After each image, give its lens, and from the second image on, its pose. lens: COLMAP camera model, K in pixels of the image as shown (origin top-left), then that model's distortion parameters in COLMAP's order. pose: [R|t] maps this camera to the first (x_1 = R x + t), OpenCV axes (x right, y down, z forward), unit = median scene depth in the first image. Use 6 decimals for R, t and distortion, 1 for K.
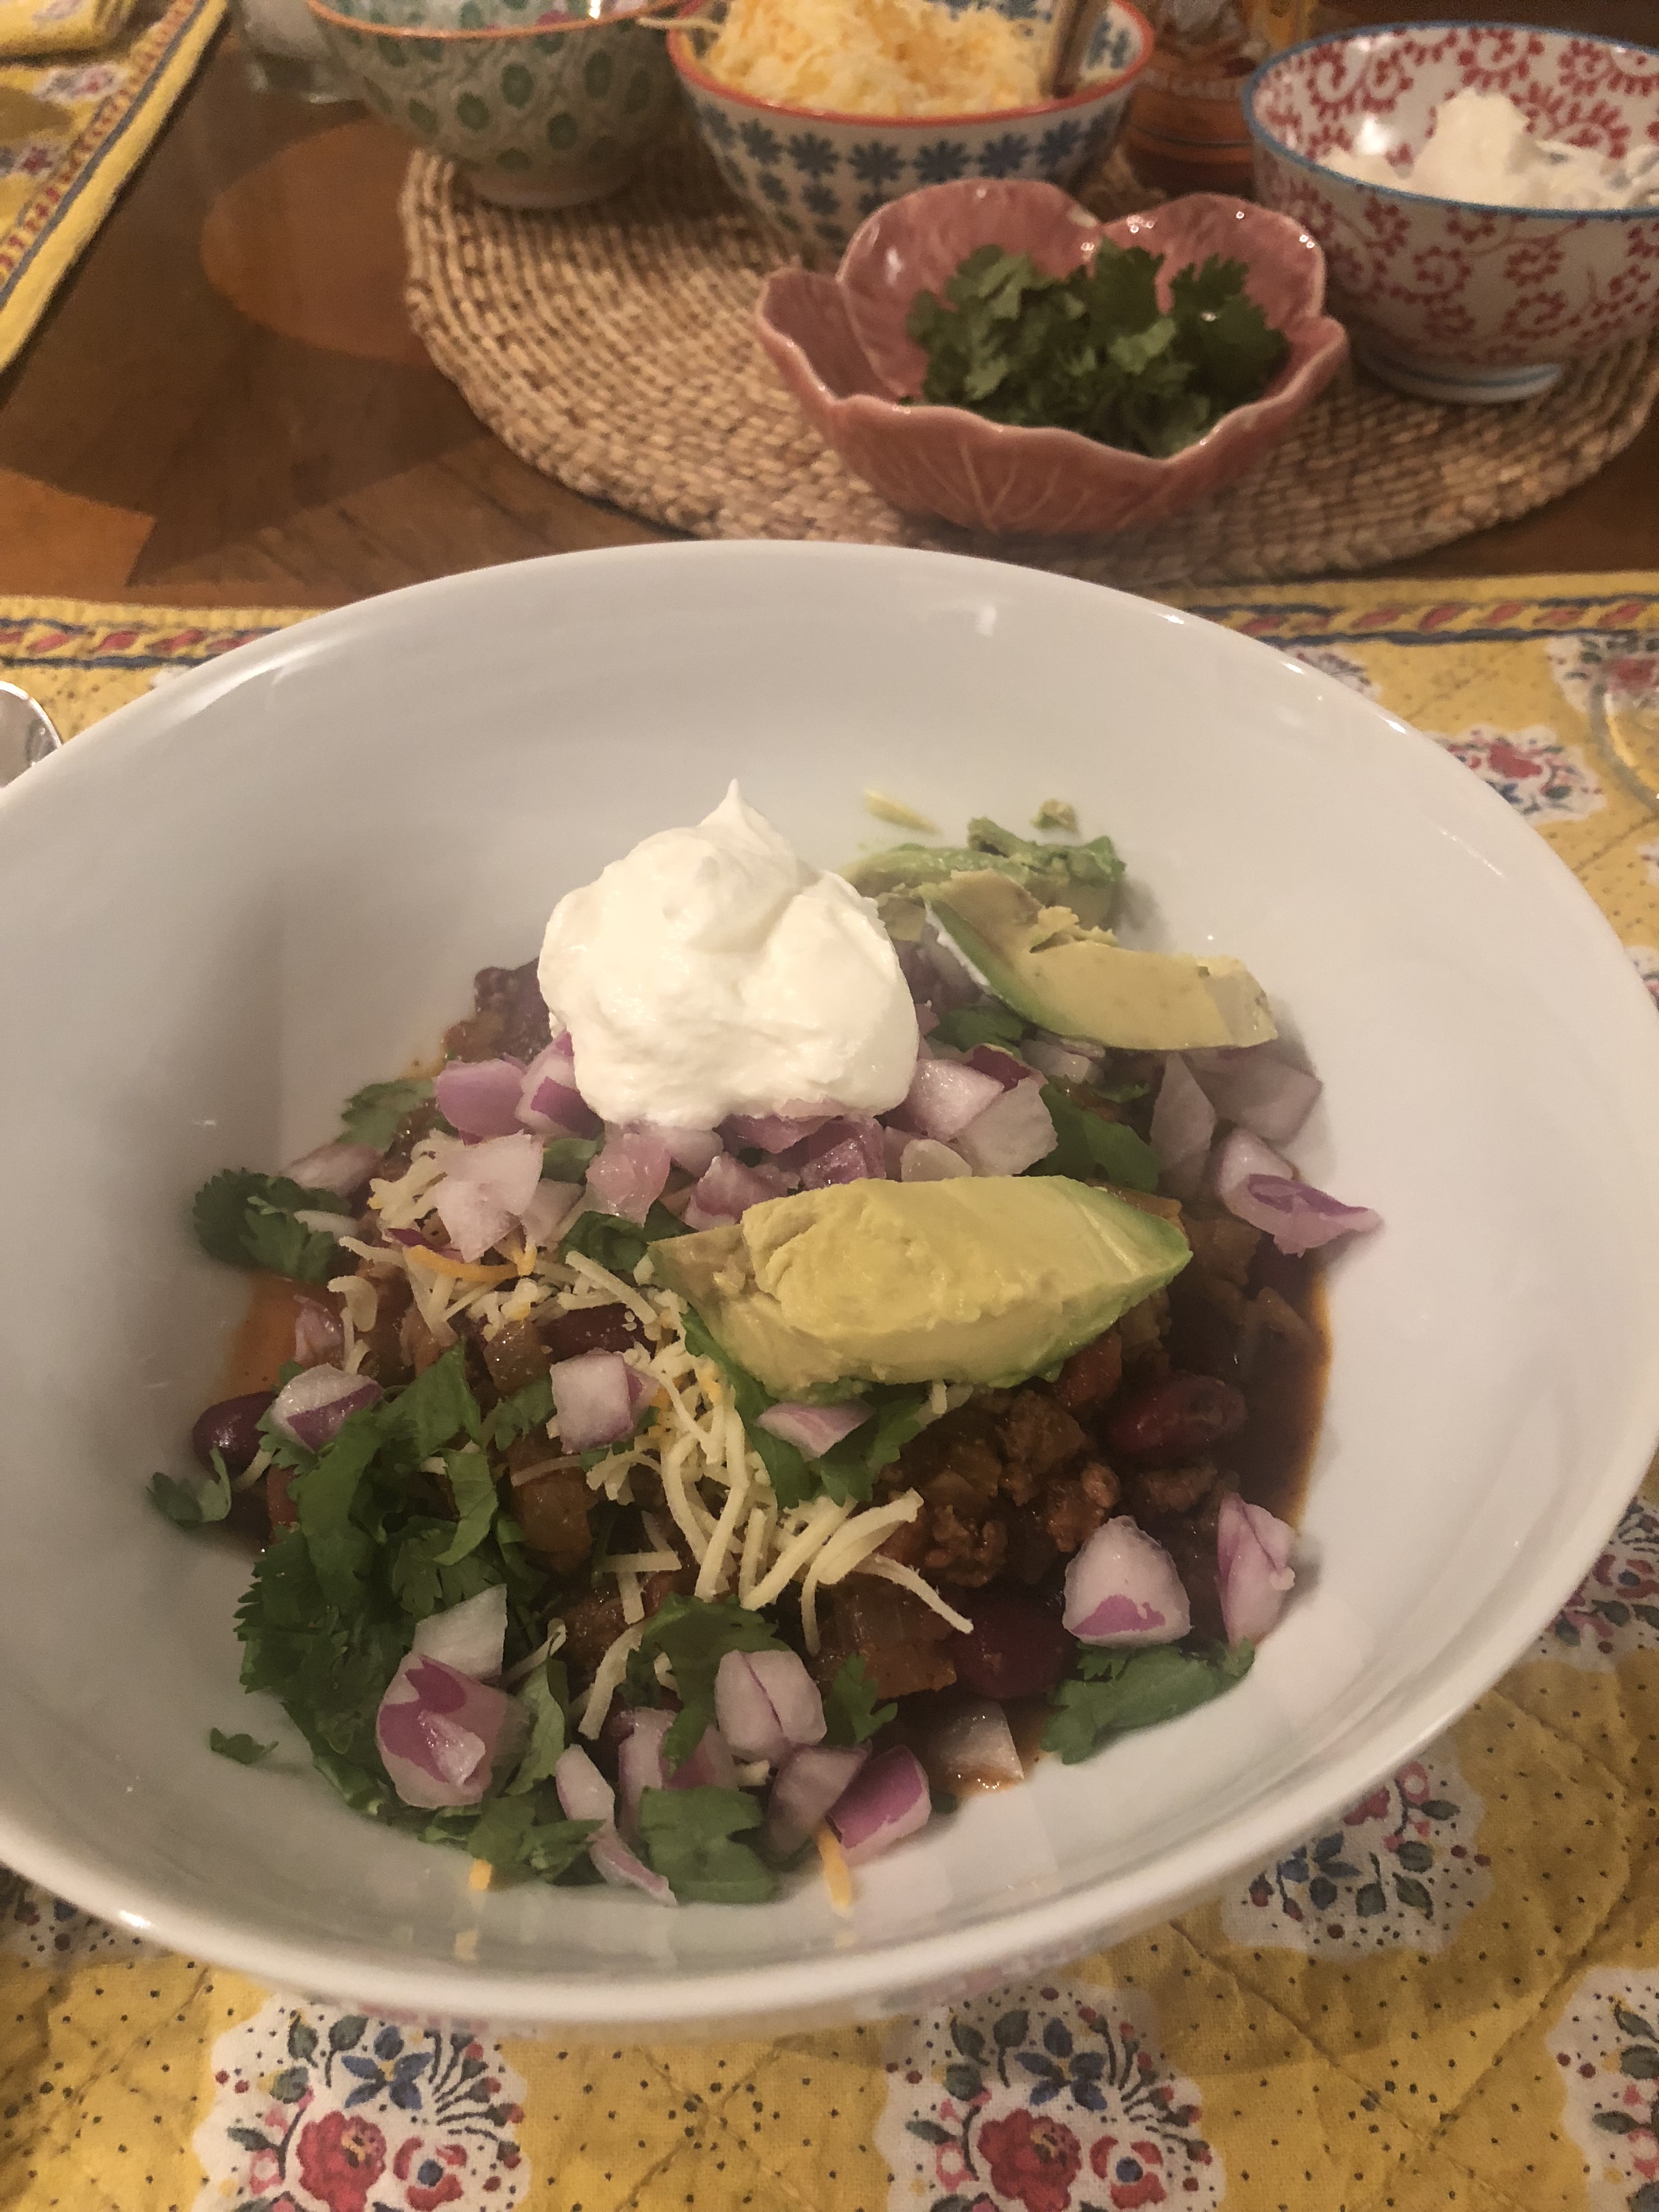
lens RADIAL K [[1813.0, 0, 835.3], [0, 1813.0, 1142.3], [0, 0, 1]] dist [0.087296, -0.283229]
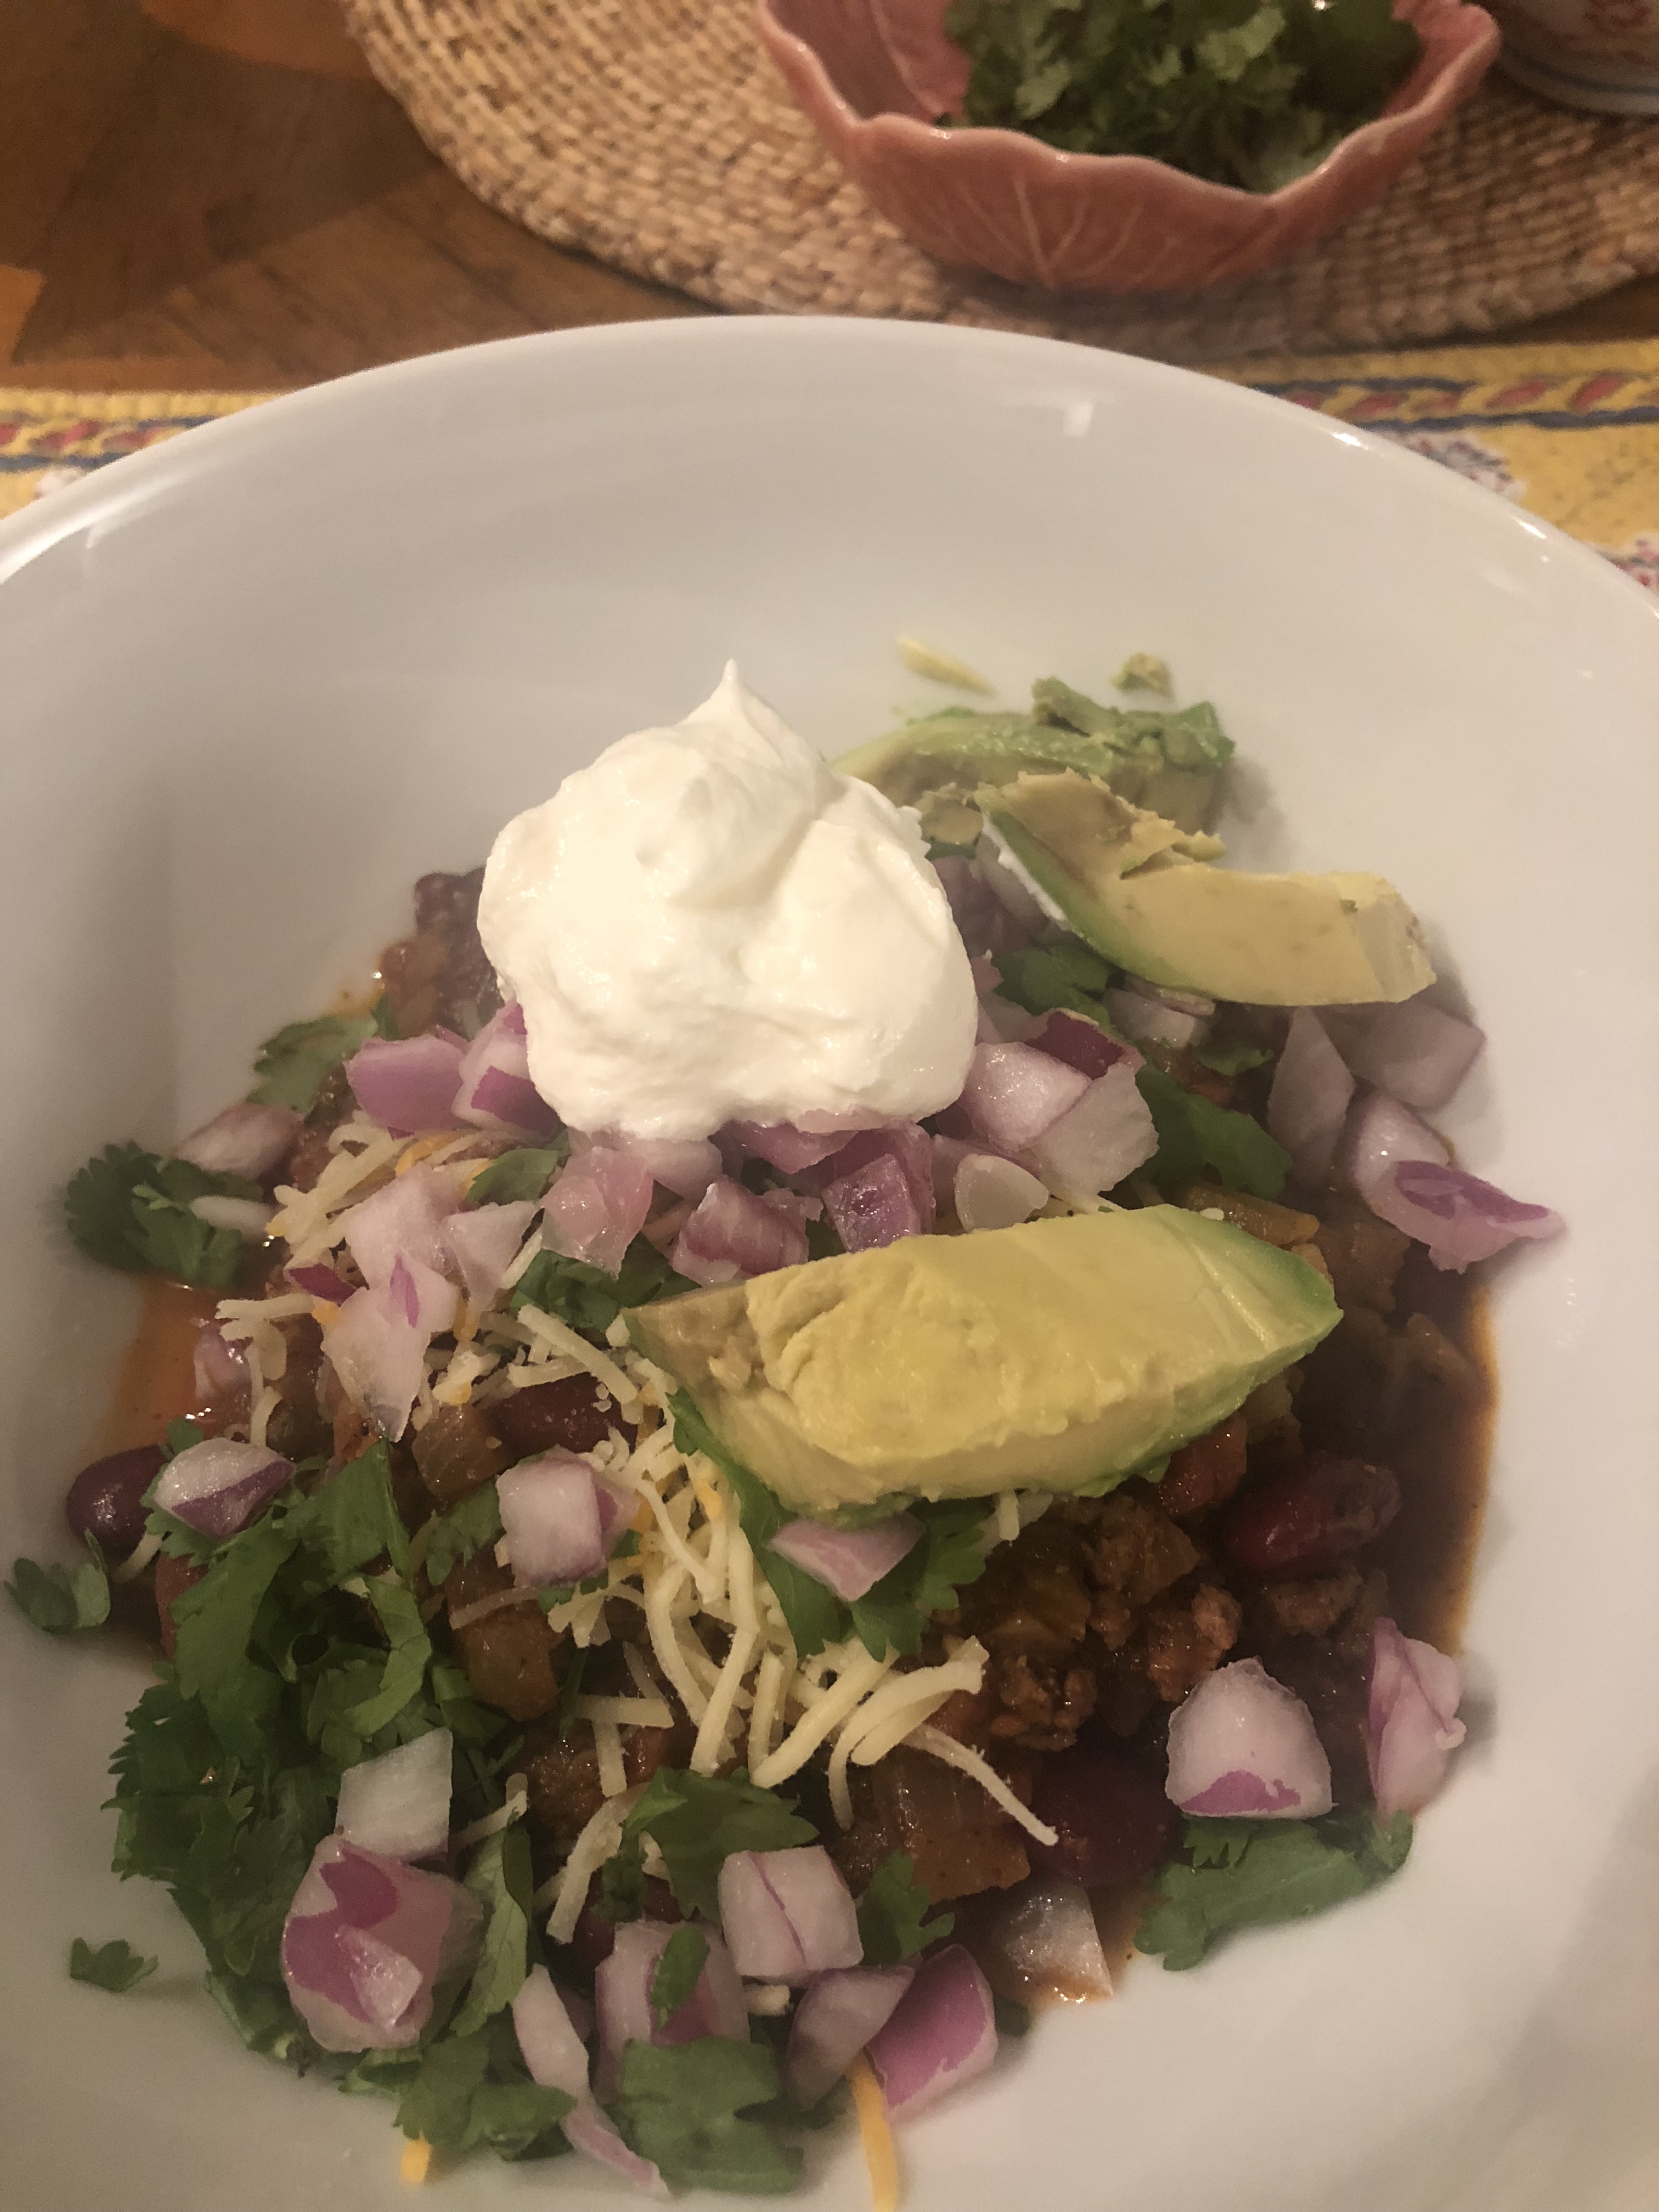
lens RADIAL K [[1788.4, 0, 829.5], [0, 1788.4, 1106.0], [0, 0, 1]] dist [-0.001242, 0.005762]
pose [[0.999916, -0.003939, -0.012366, -0.007091], [0.005396, 0.992753, 0.120054, -0.107929], [0.011804, -0.120111, 0.992690, 0.252762]]
